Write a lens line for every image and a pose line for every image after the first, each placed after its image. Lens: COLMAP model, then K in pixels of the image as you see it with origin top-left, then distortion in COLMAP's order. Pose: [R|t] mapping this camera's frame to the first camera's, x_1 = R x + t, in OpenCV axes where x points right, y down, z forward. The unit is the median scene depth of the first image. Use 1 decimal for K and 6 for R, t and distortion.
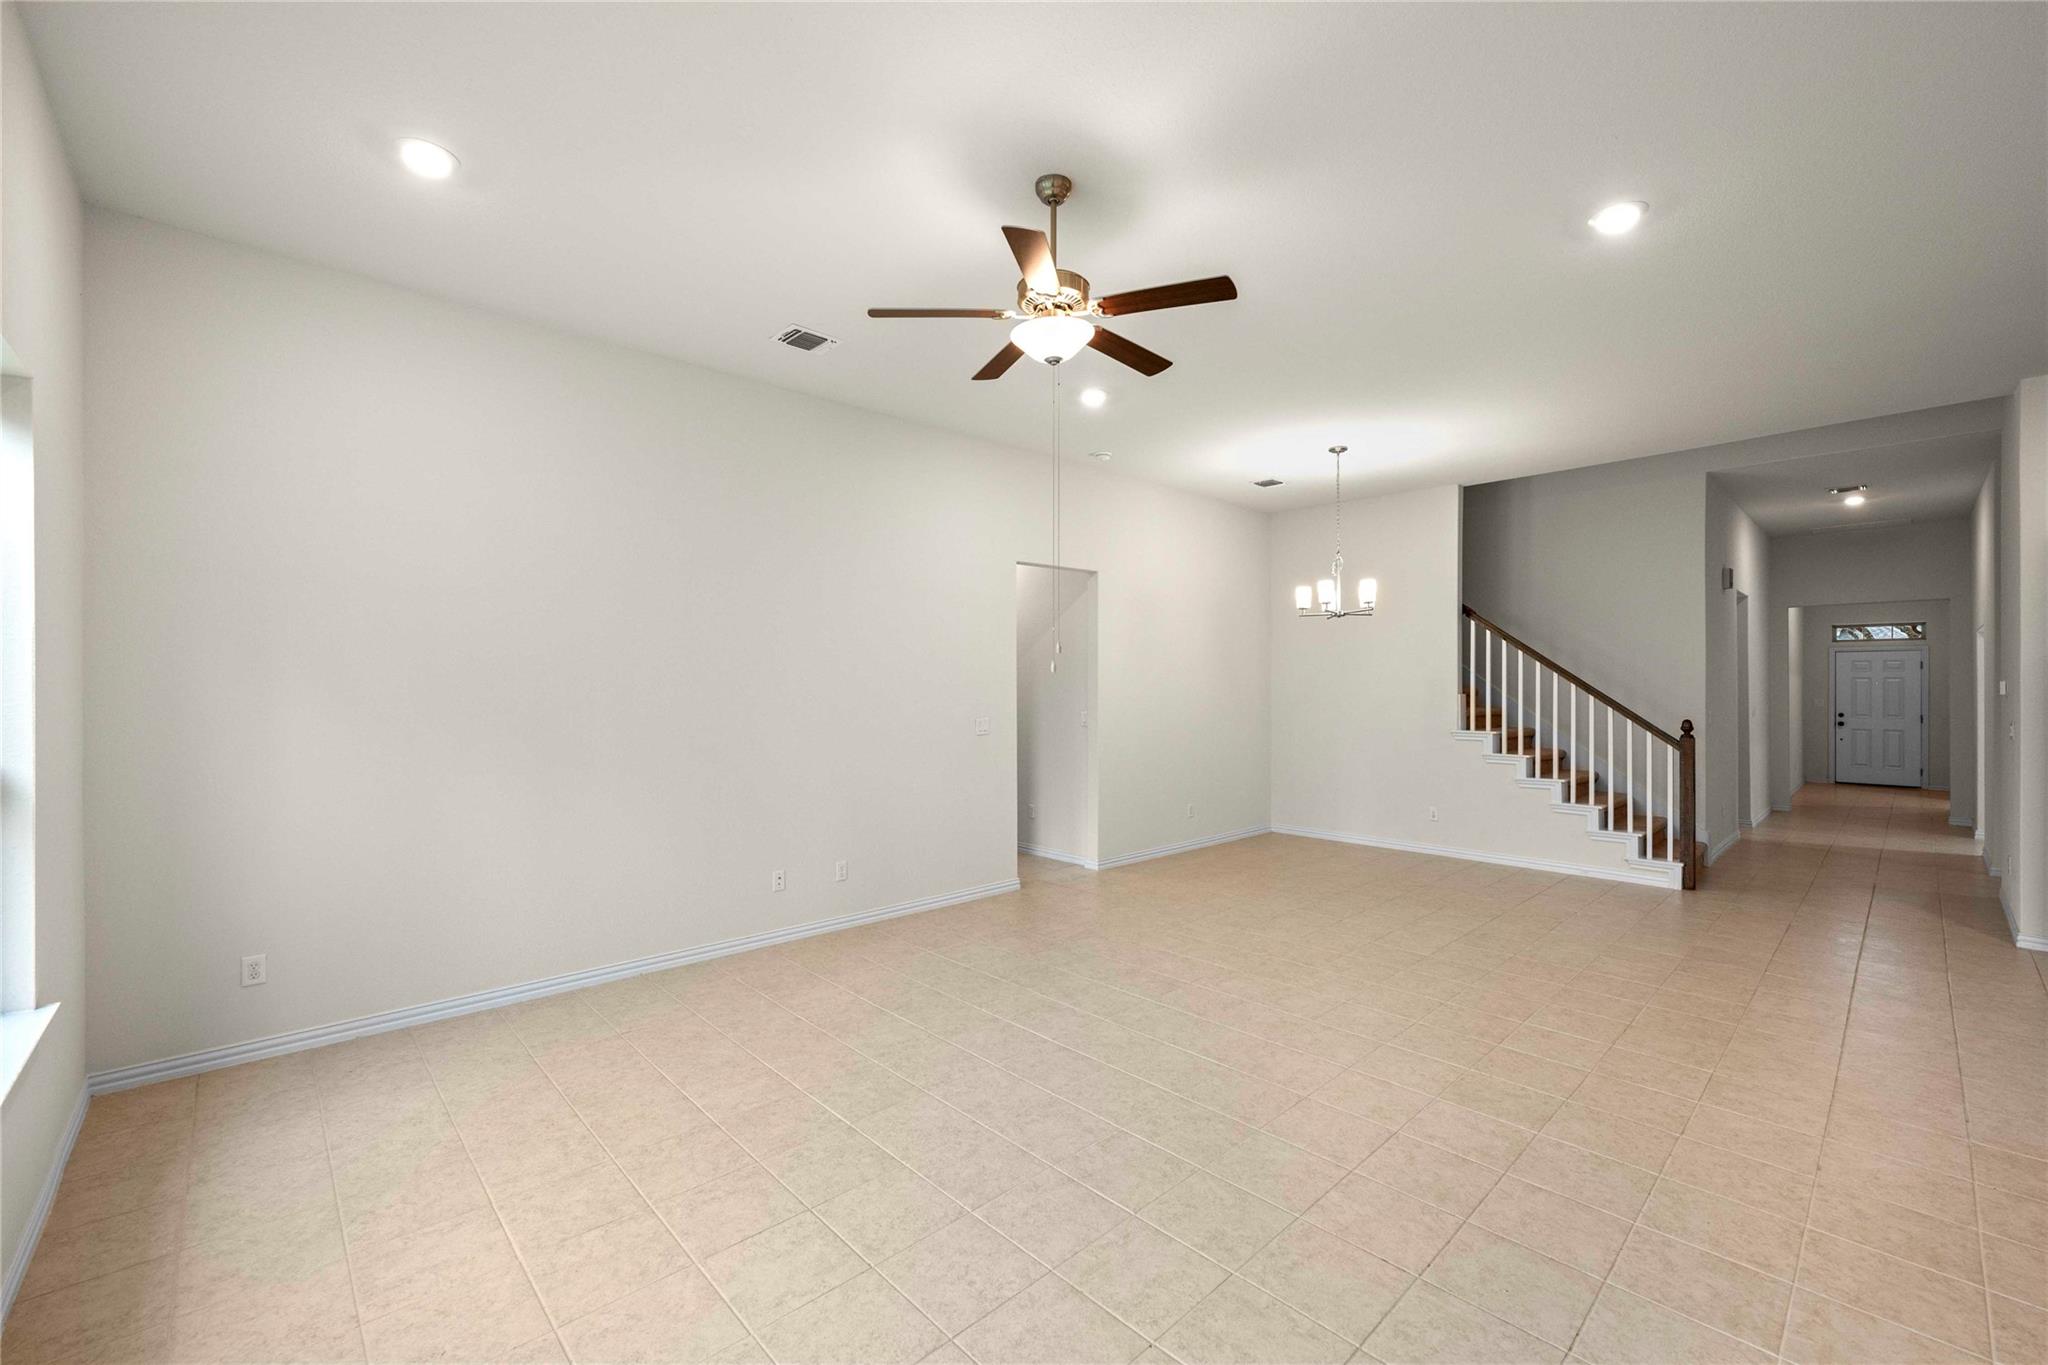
lens RADIAL K [[836.4, 0, 1019.6], [0, 836.4, 683.7], [0, 0, 1]] dist [-0.000652, -0.000537]
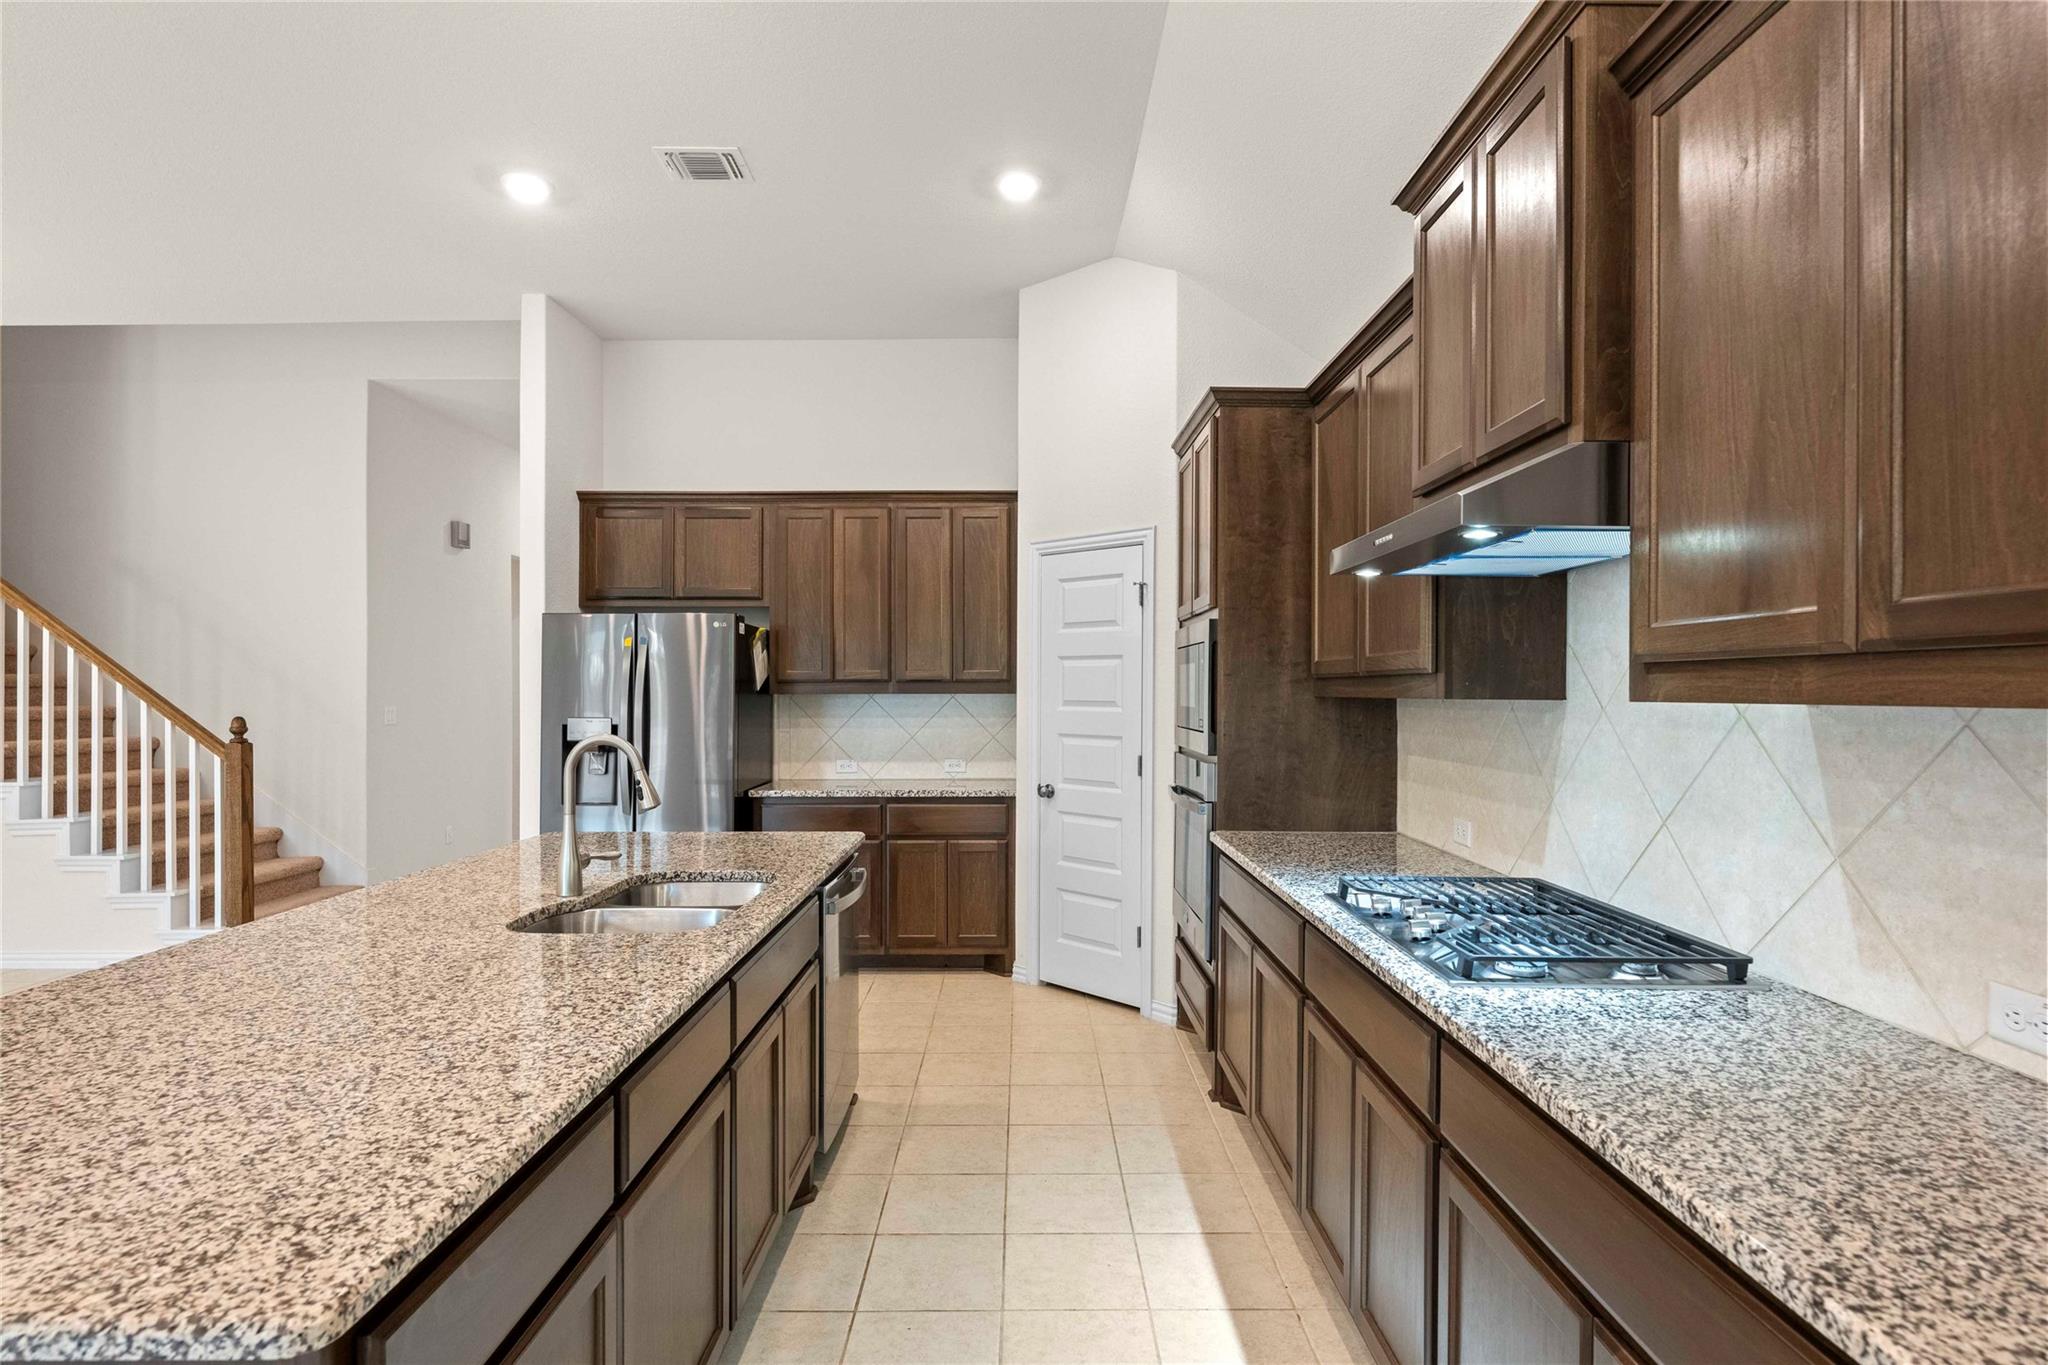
lens RADIAL K [[1049.9, 0, 1026.5], [0, 1049.9, 684.1], [0, 0, 1]] dist [-0.000686, -0.000678]
pose [[0.679208, 0.003187, 0.733939, 0.513696], [-0.000440, 0.999992, -0.003936, 0.016758], [-0.733946, 0.002351, 0.679204, -0.052168]]
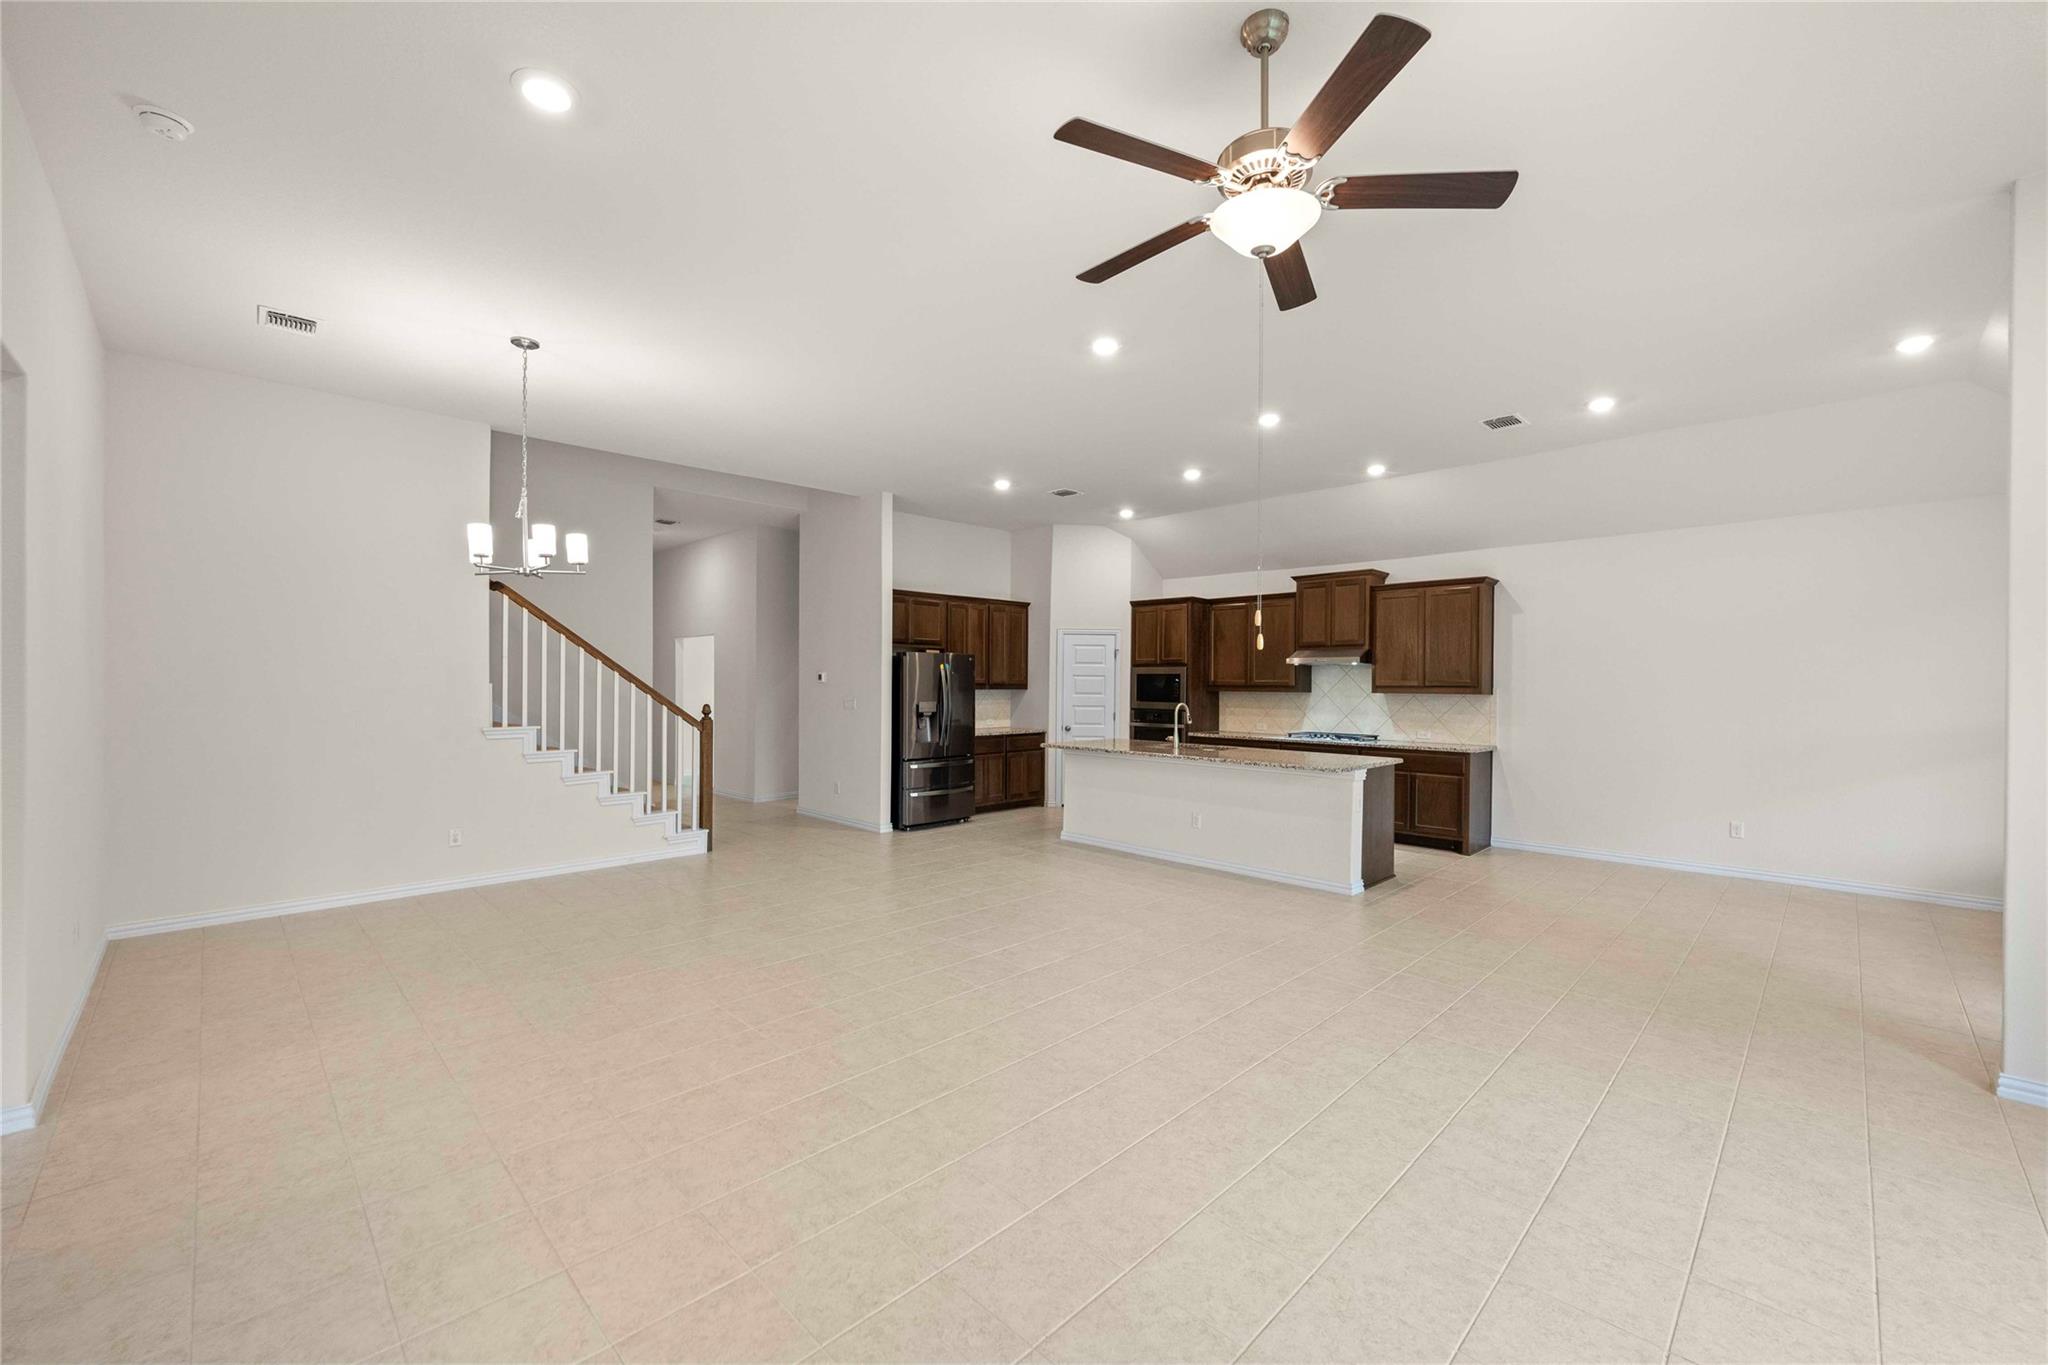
lens RADIAL K [[816.7, 0, 1031.6], [0, 816.7, 684.7], [0, 0, 1]] dist [-0.002820, 0.000651]
pose [[-0.042071, -0.003822, 0.999107, -0.292709], [-0.006895, 0.999970, 0.003535, 0.007685], [-0.999091, -0.006741, -0.042096, 0.508564]]
